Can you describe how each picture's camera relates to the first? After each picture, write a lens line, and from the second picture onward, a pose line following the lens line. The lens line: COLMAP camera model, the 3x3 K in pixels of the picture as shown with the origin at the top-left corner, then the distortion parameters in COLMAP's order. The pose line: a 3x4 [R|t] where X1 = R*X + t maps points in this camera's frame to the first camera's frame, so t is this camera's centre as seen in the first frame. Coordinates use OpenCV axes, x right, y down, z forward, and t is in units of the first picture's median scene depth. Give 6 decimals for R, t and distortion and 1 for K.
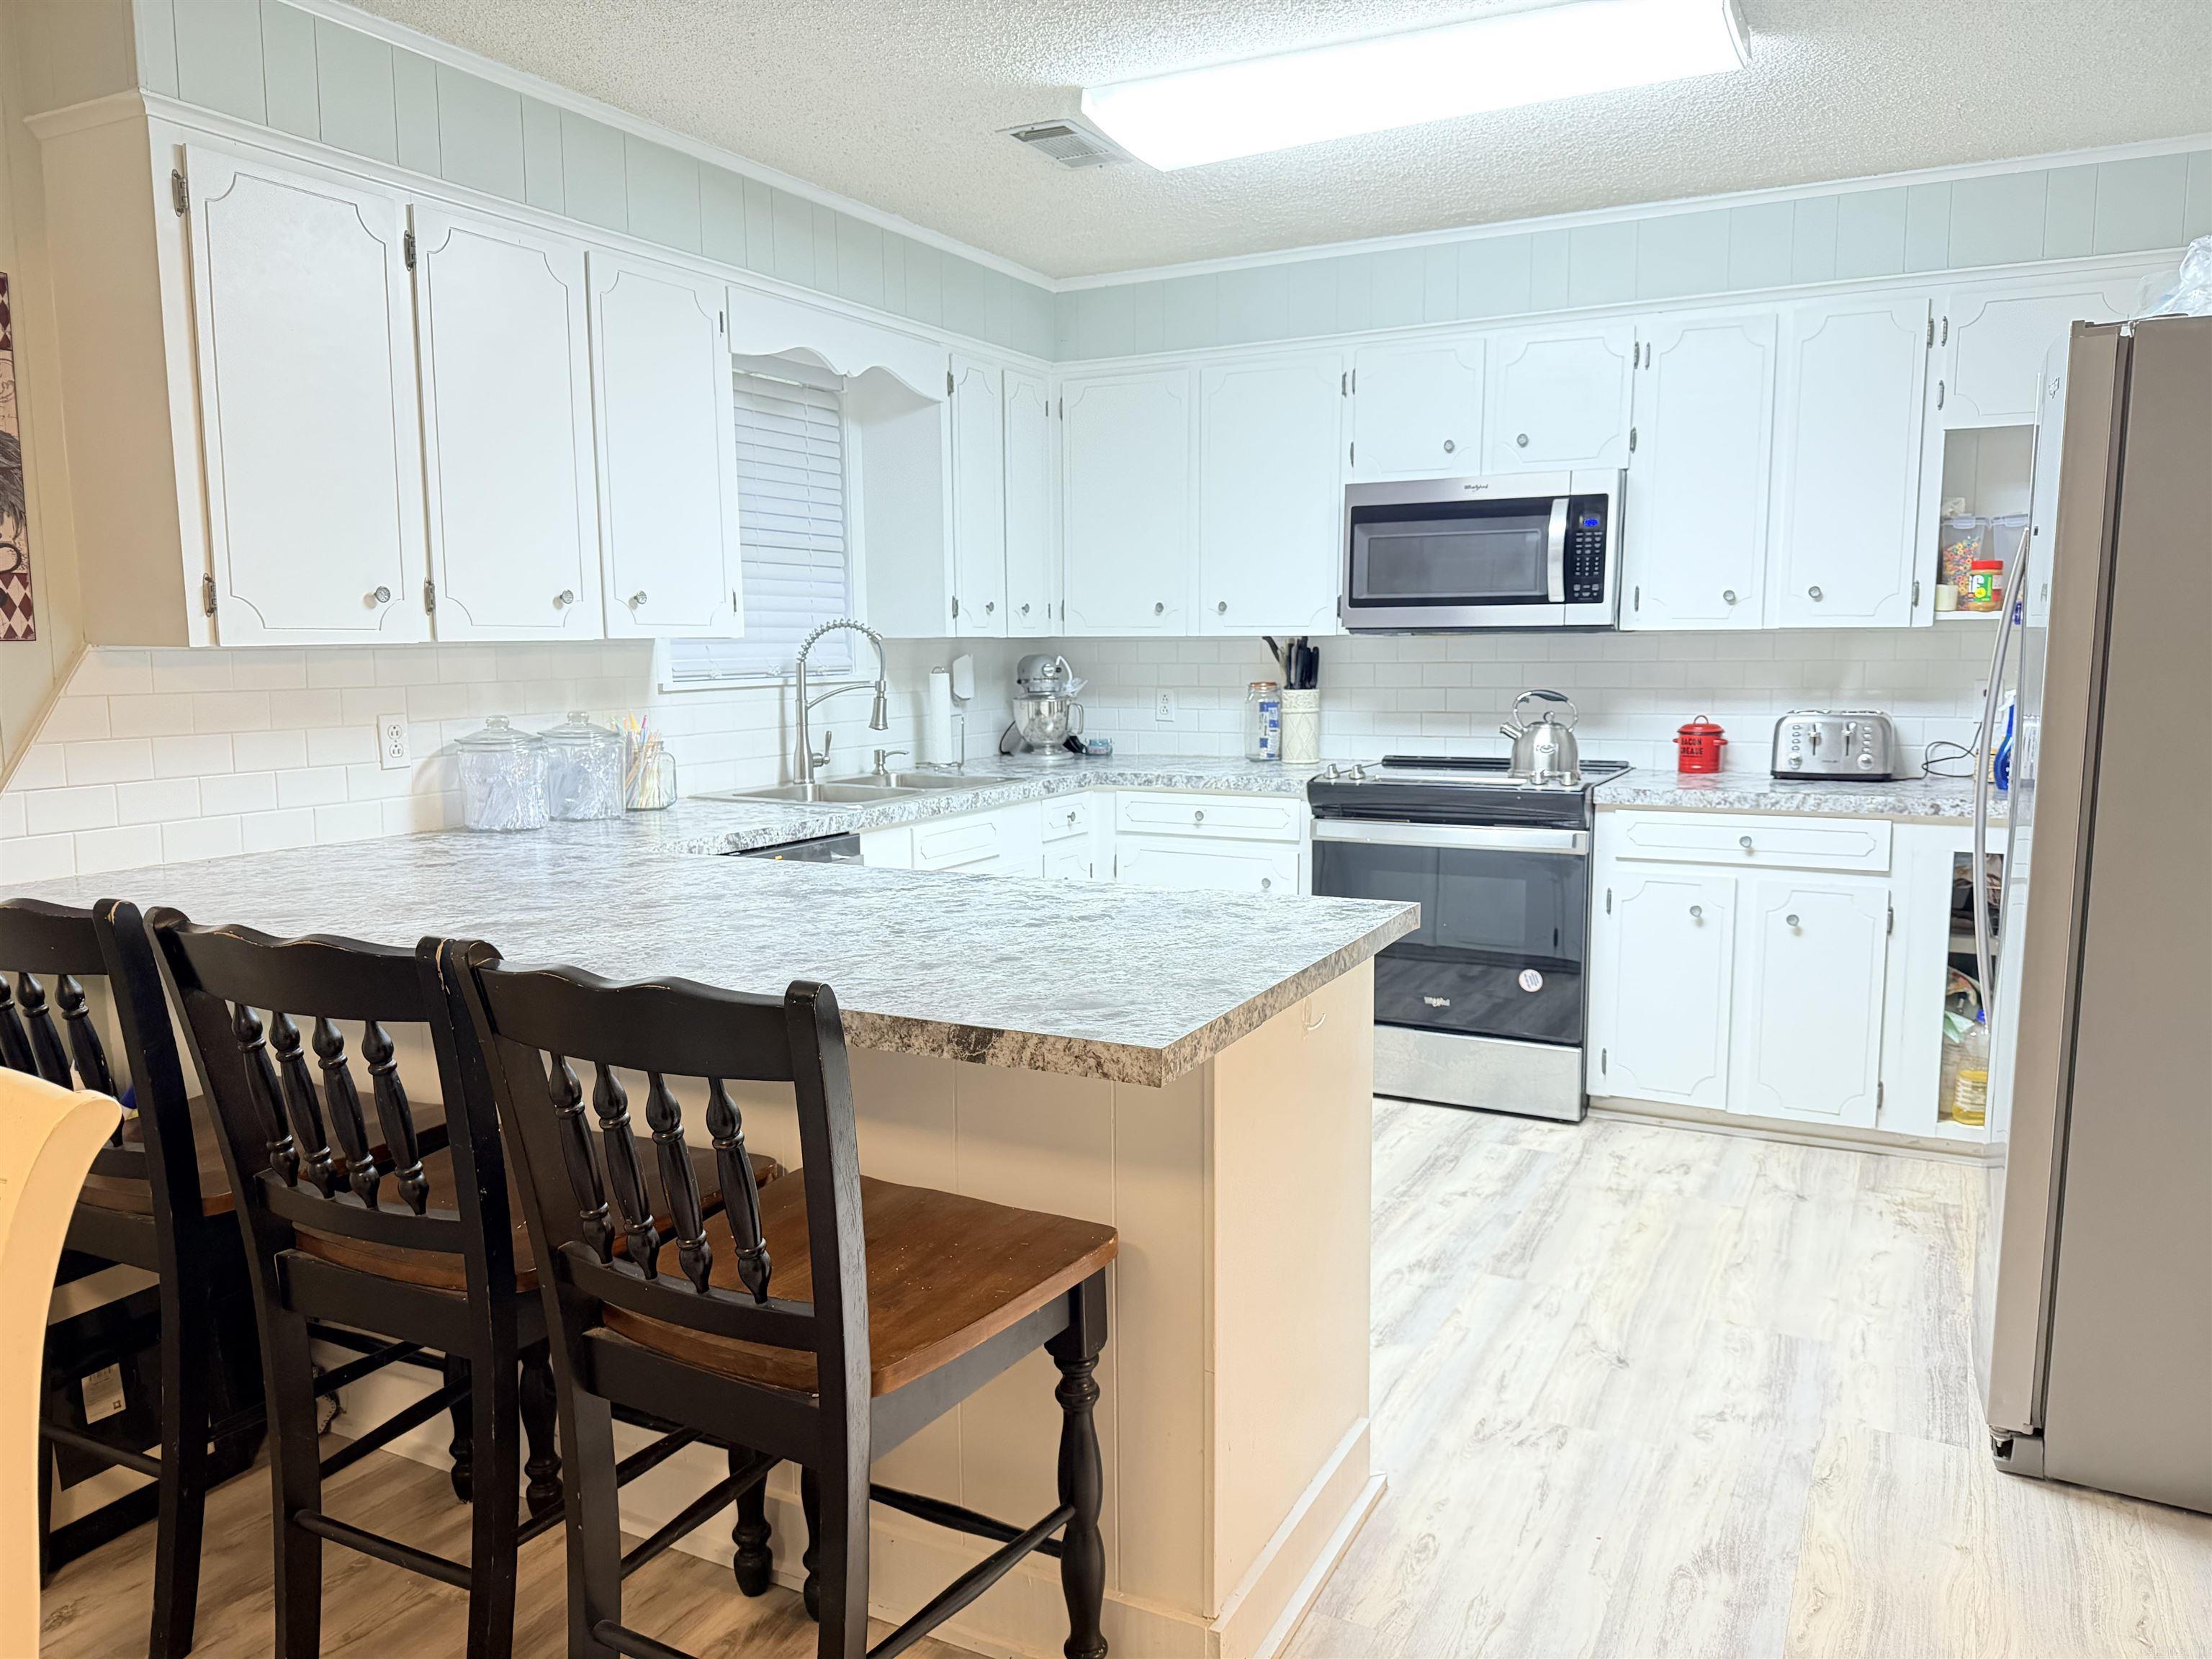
lens RADIAL K [[1553.9, 0, 1106.0], [0, 1553.9, 829.5], [0, 0, 1]] dist [0.069919, -0.102774]
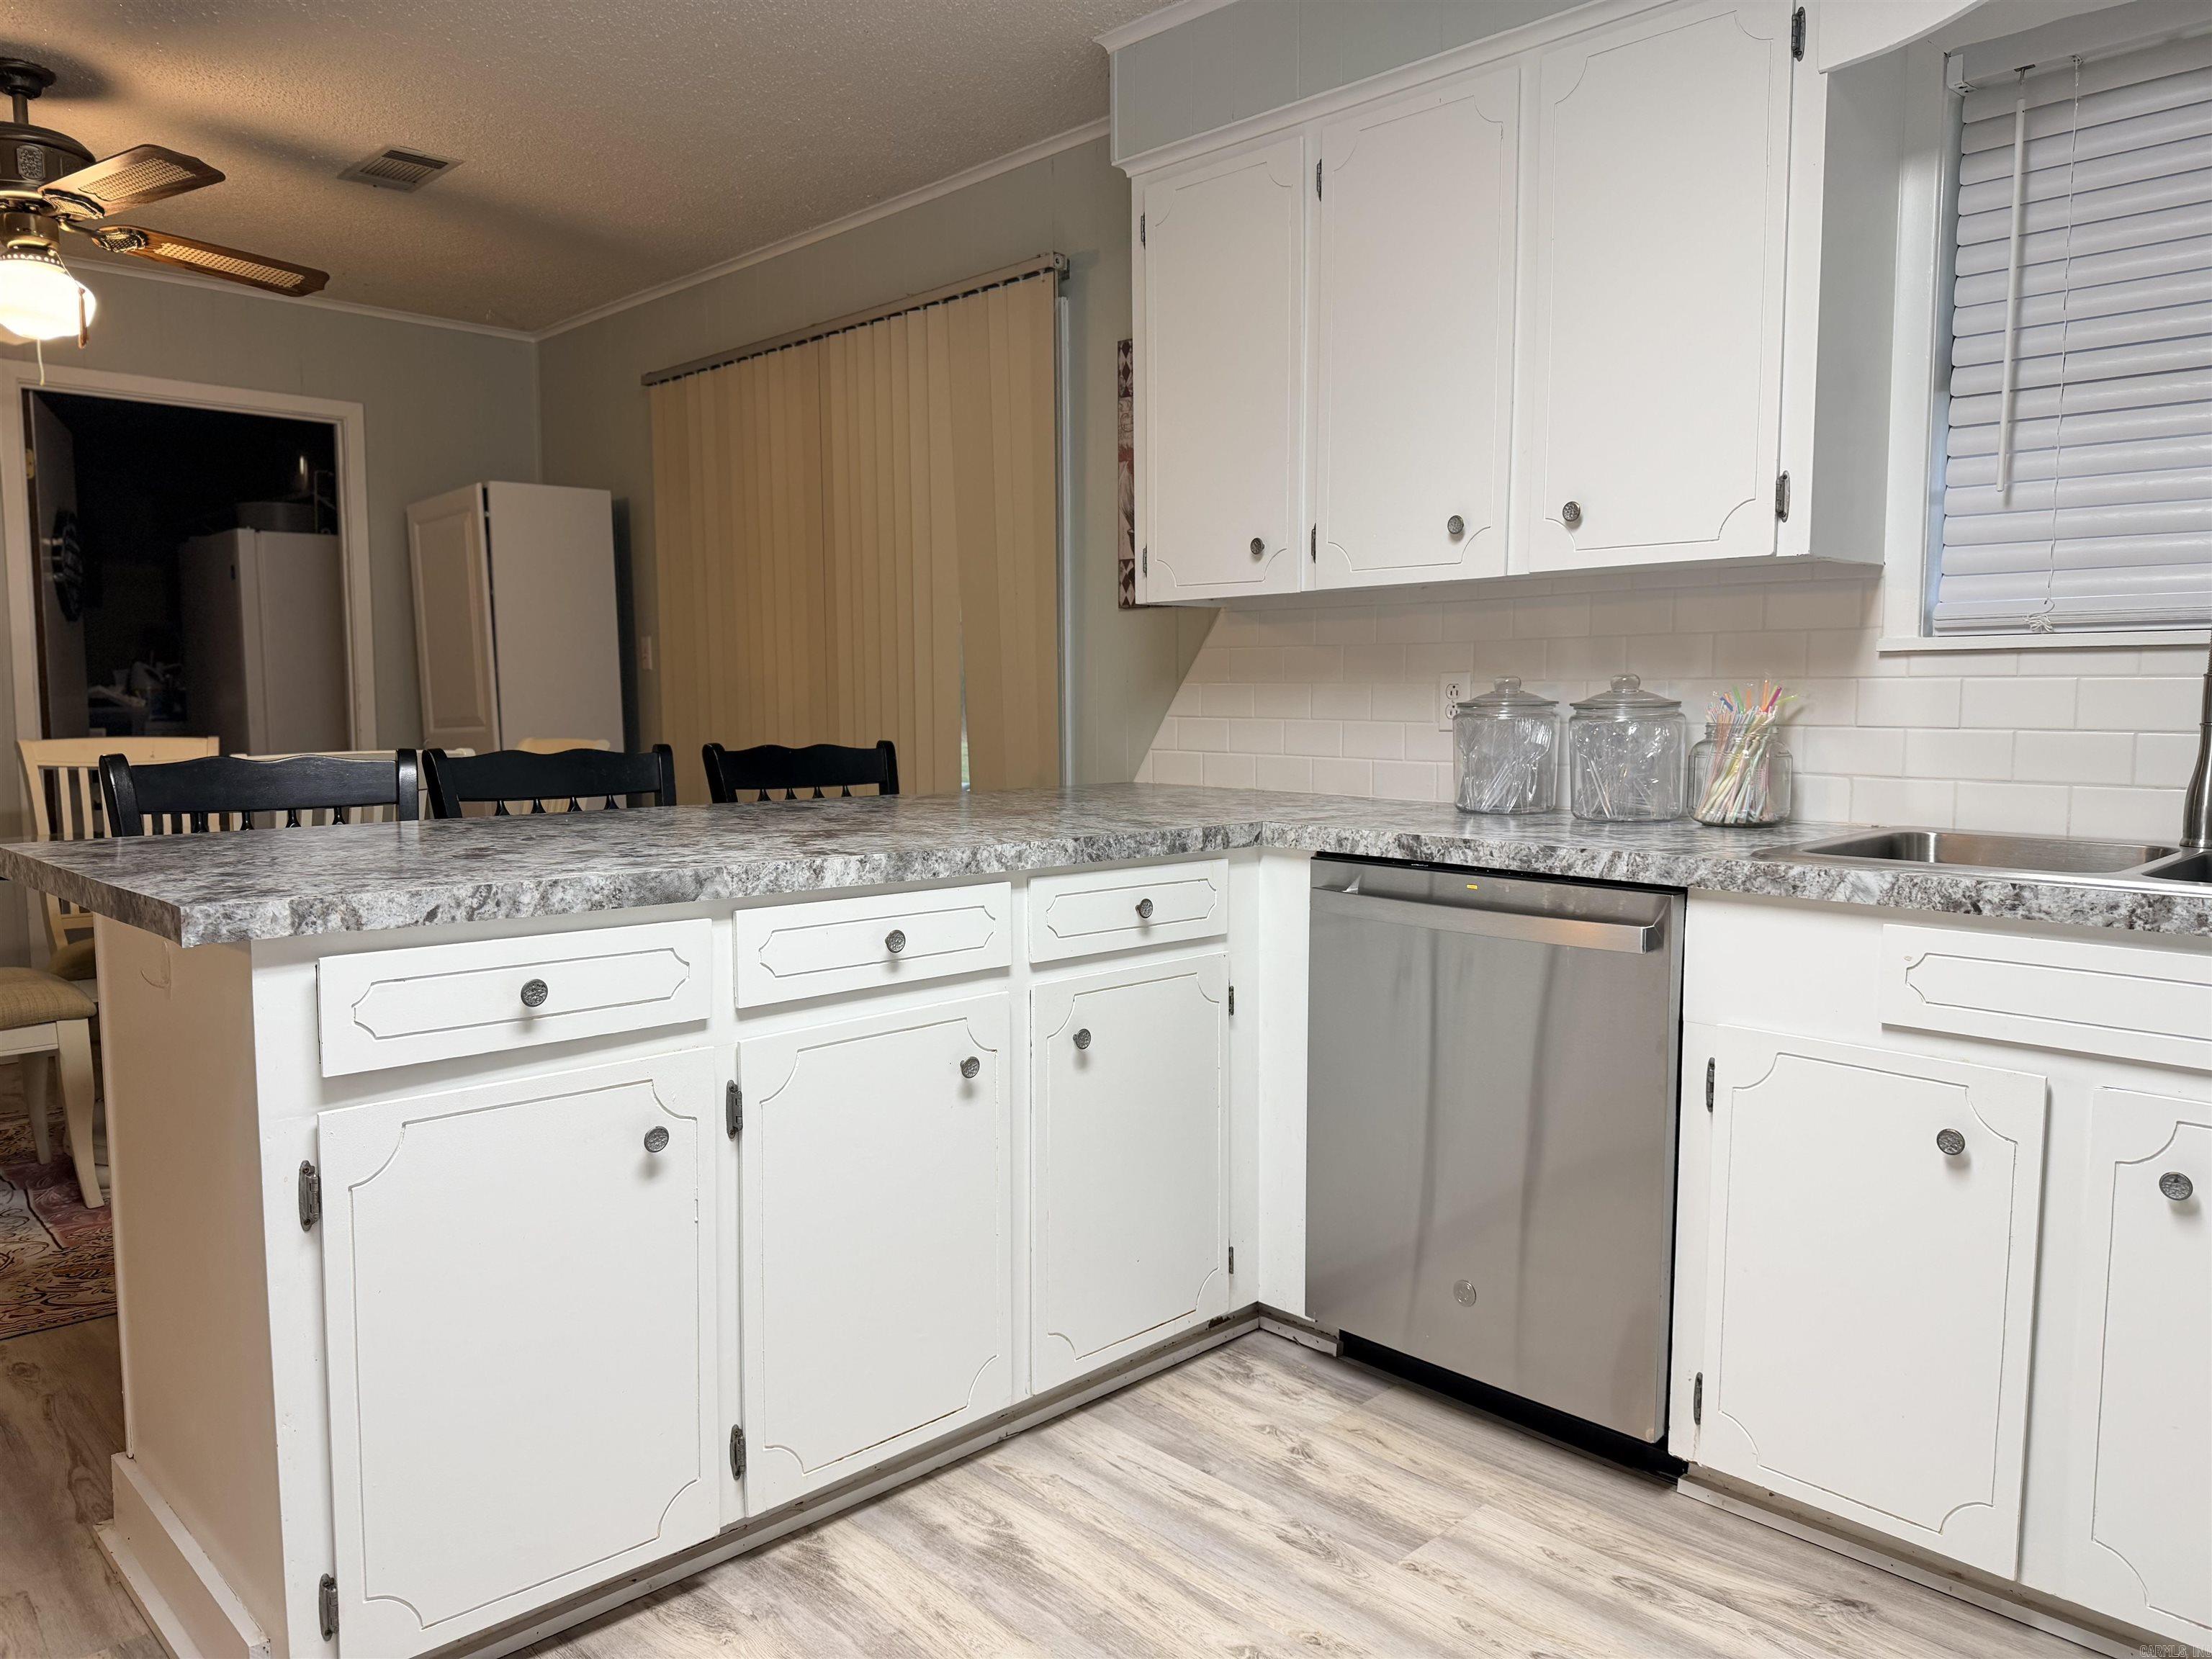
lens RADIAL K [[1553.9, 0, 1106.0], [0, 1553.9, 829.5], [0, 0, 1]] dist [0.069919, -0.102774]
pose [[-0.319206, 0.087010, -0.943682, 0.446081], [-0.117522, 0.984455, 0.130522, -0.071113], [0.940370, 0.152567, -0.304019, 1.005410]]
